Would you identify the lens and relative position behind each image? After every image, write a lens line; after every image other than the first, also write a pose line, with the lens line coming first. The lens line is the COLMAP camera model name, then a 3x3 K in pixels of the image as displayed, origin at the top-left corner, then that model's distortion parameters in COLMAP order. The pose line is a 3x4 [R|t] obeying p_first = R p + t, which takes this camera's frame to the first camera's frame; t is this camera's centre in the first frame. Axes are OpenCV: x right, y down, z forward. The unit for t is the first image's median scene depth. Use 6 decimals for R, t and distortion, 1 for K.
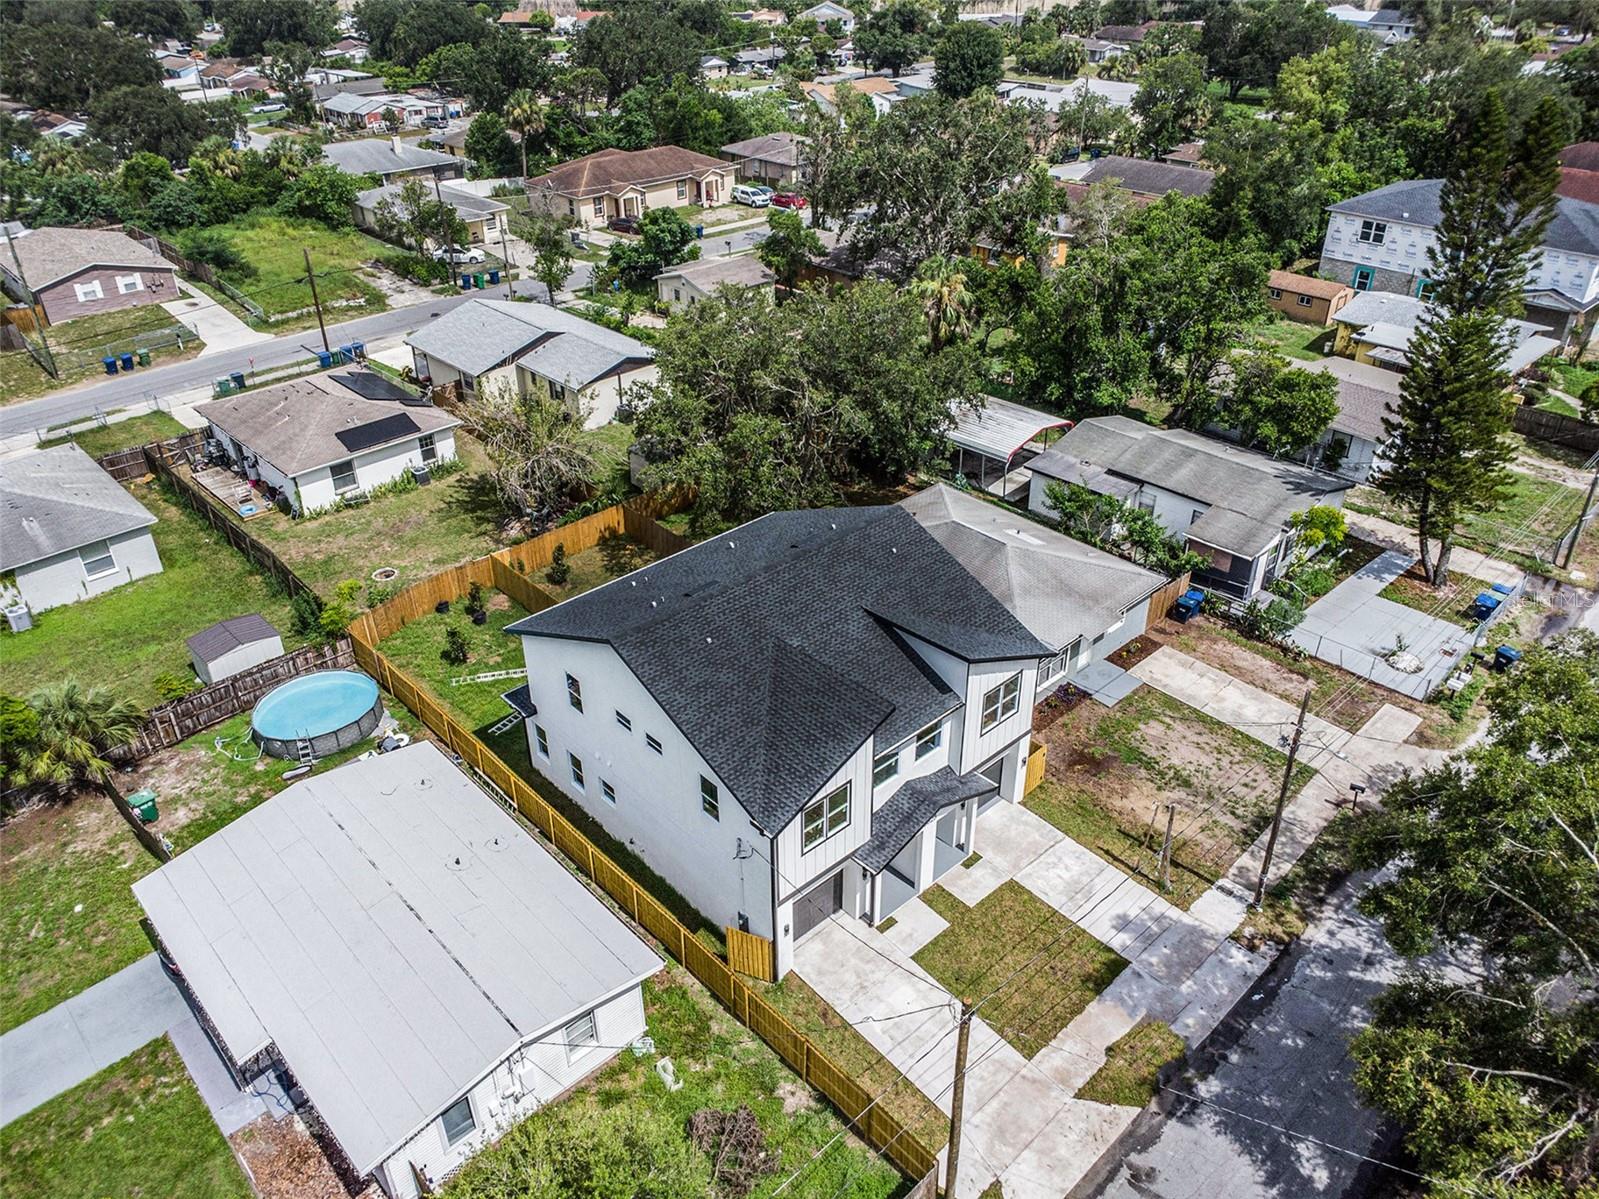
lens RADIAL K [[1171.1, 0, 795.7], [0, 1171.1, 595.1], [0, 0, 1]] dist [0.013655, 0.002685]
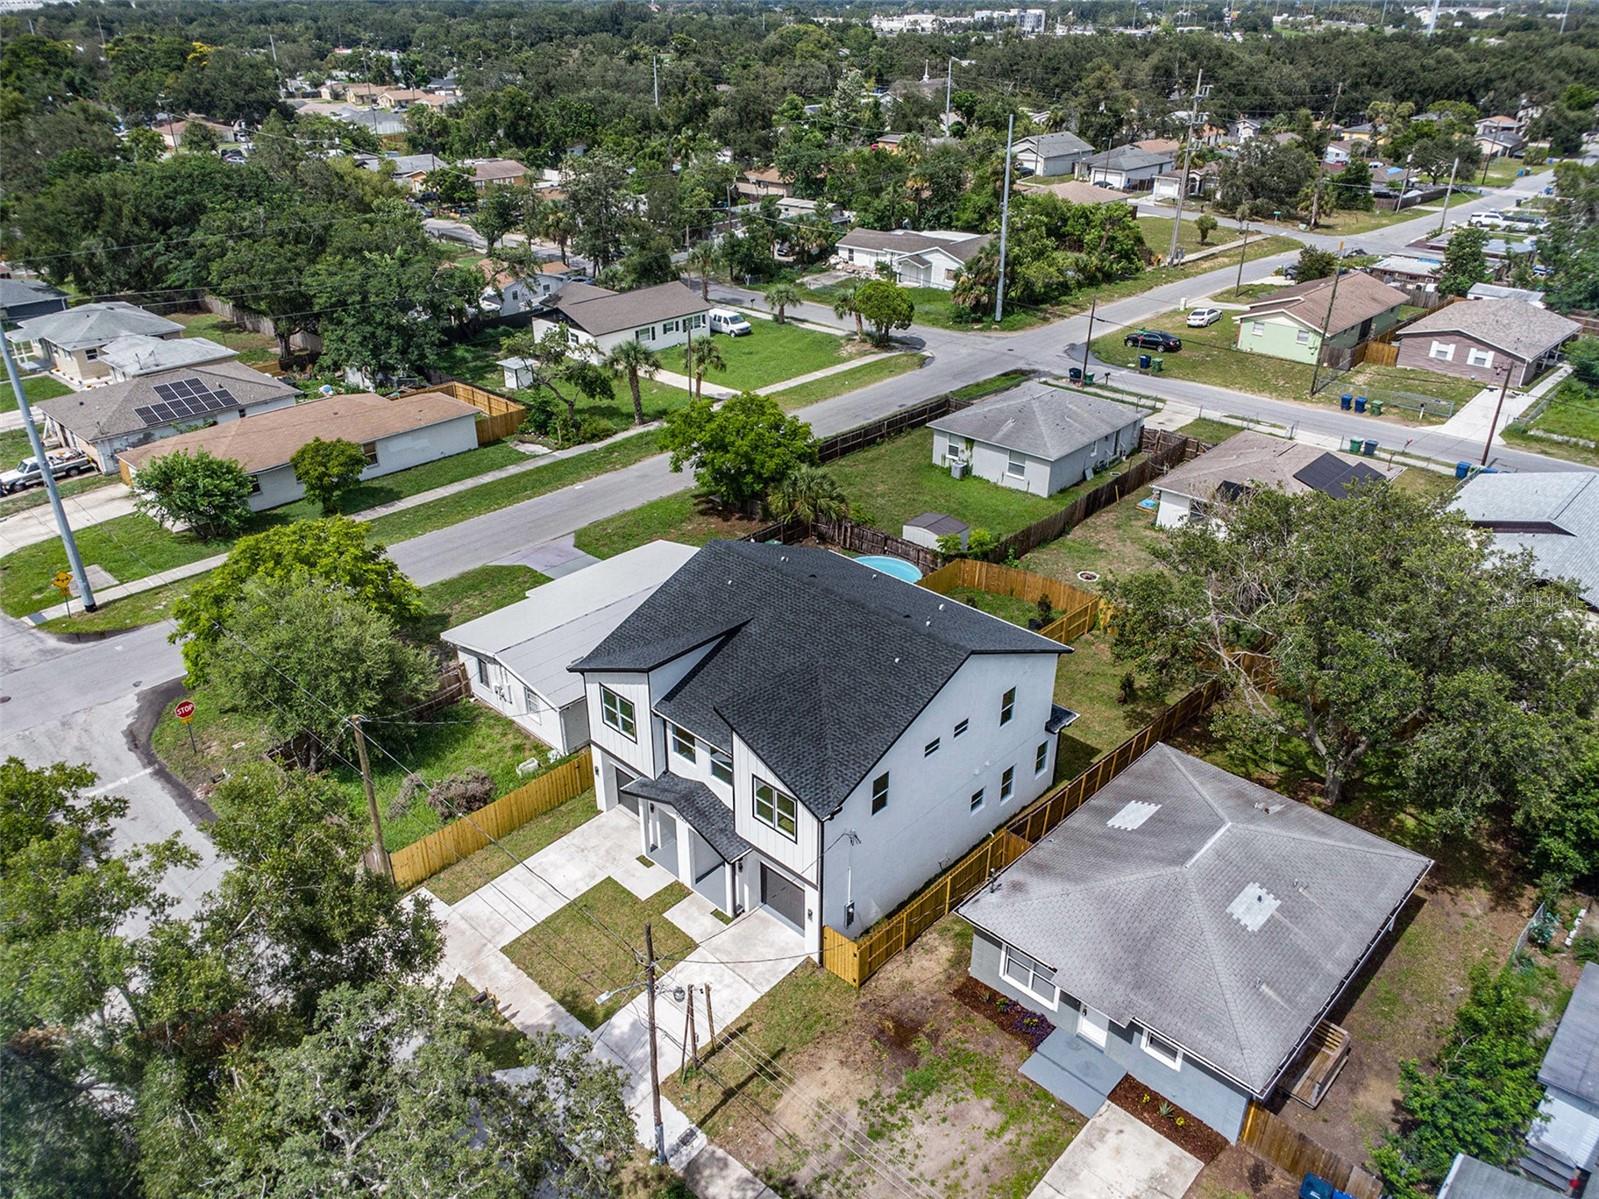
lens RADIAL K [[1171.1, 0, 795.7], [0, 1171.1, 595.1], [0, 0, 1]] dist [0.013655, 0.002685]
pose [[0.062224, 0.474079, -0.878281, 0.653597], [-0.524708, 0.764101, 0.375273, -0.288866], [0.849005, 0.437490, 0.296299, 0.445689]]
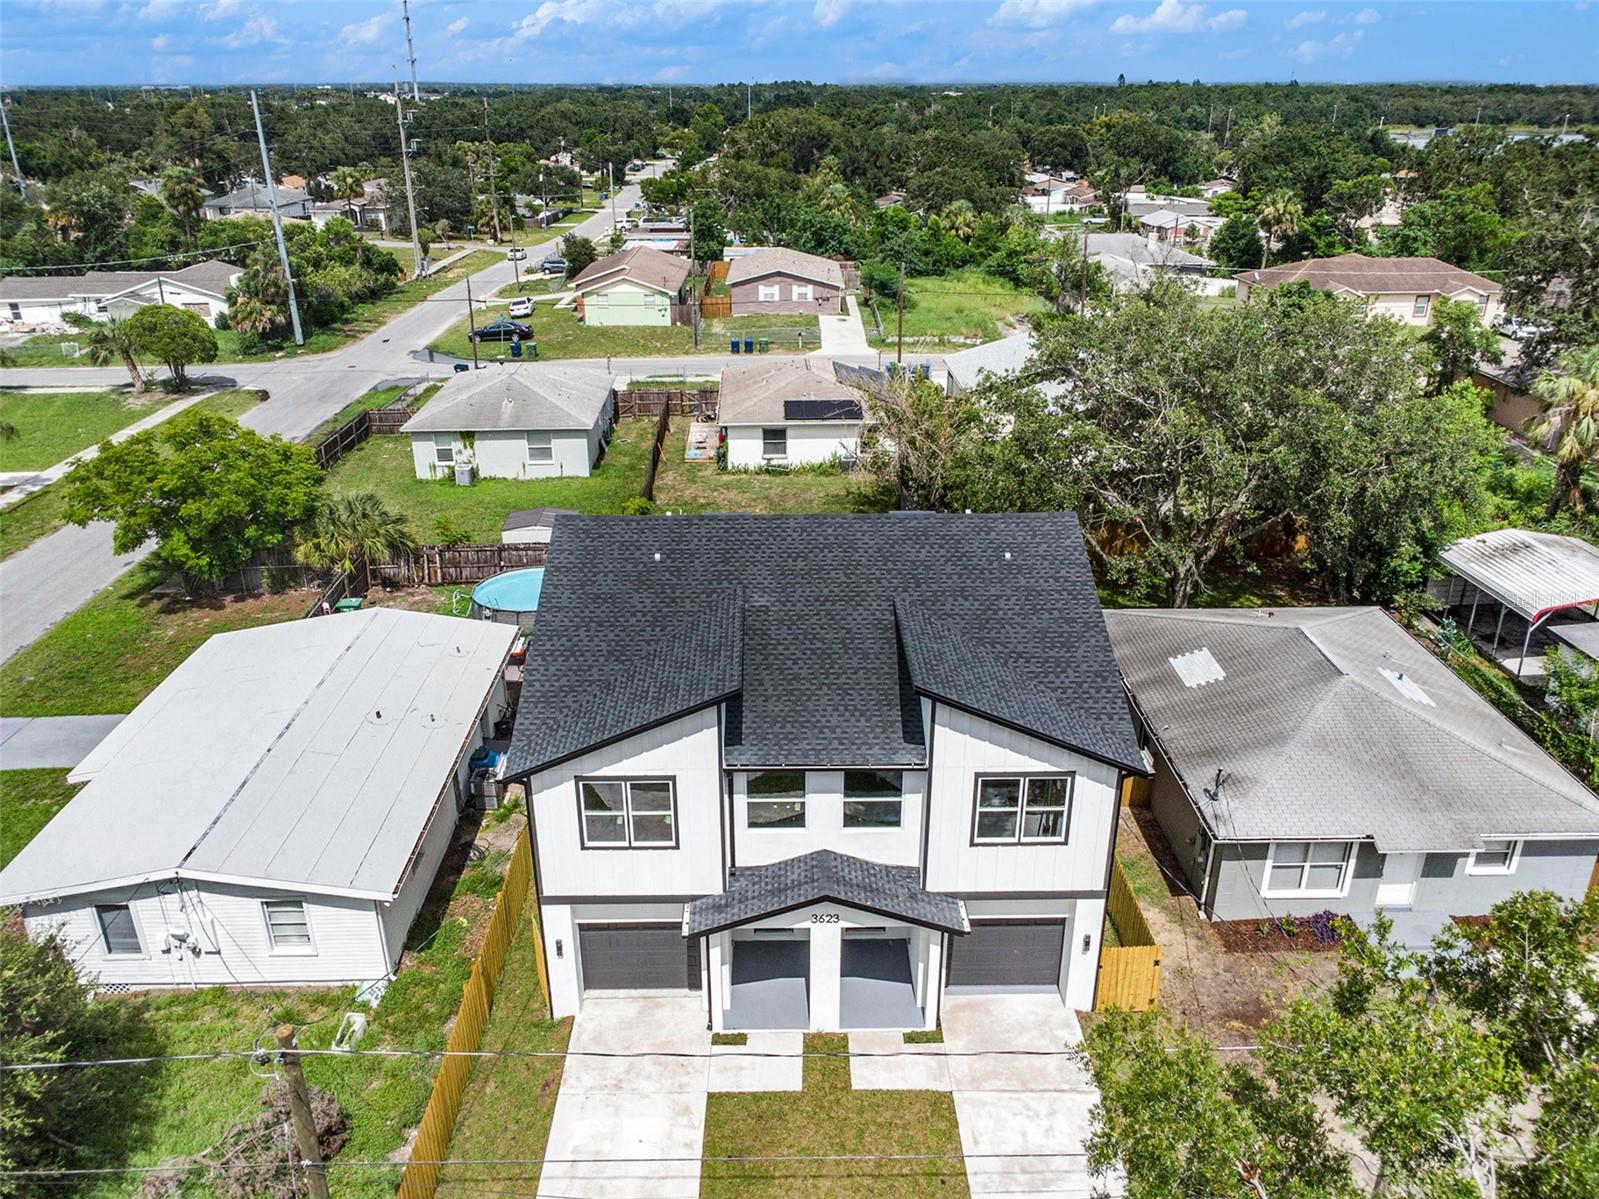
lens RADIAL K [[1171.1, 0, 795.7], [0, 1171.1, 595.1], [0, 0, 1]] dist [0.013655, 0.002685]
pose [[0.745272, 0.277862, -0.606105, 0.295072], [-0.355590, 0.934601, -0.008779, 0.023794], [0.564027, 0.222067, 0.795336, 0.286982]]
